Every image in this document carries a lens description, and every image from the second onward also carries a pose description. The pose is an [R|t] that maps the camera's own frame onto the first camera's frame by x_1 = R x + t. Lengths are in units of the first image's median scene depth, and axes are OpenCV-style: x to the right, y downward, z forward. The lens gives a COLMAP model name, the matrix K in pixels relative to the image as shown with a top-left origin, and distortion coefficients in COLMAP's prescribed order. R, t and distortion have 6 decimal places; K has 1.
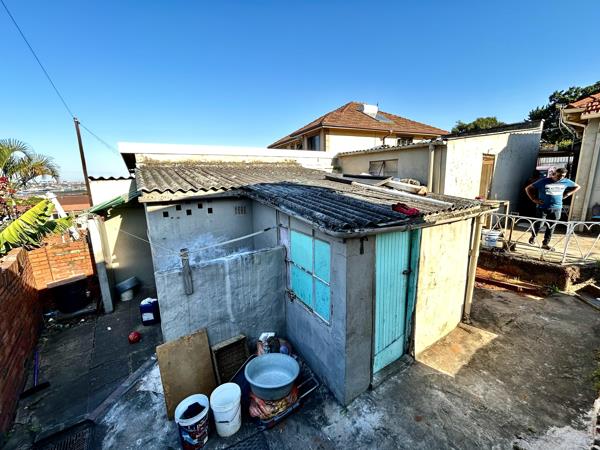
lens RADIAL K [[243.5, 0, 298.3], [0, 243.5, 223.8], [0, 0, 1]] dist [-0.000694, -0.000114]
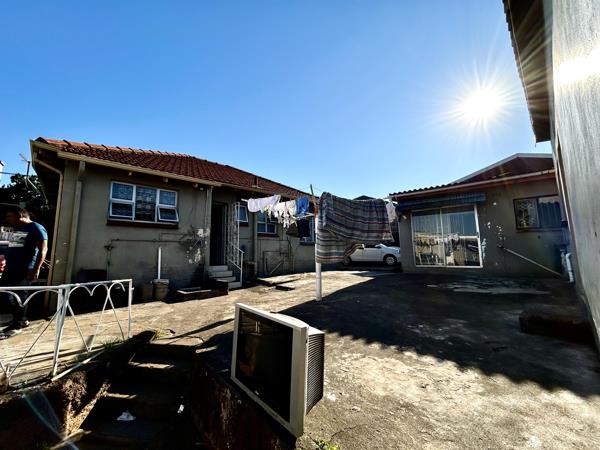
lens RADIAL K [[243.5, 0, 298.3], [0, 243.5, 223.8], [0, 0, 1]] dist [-0.000694, -0.000114]
pose [[-0.078694, 0.162041, 0.983641, 0.551385], [0.197109, 0.969751, -0.143984, 0.038146], [-0.977218, 0.182554, -0.108253, 0.546204]]
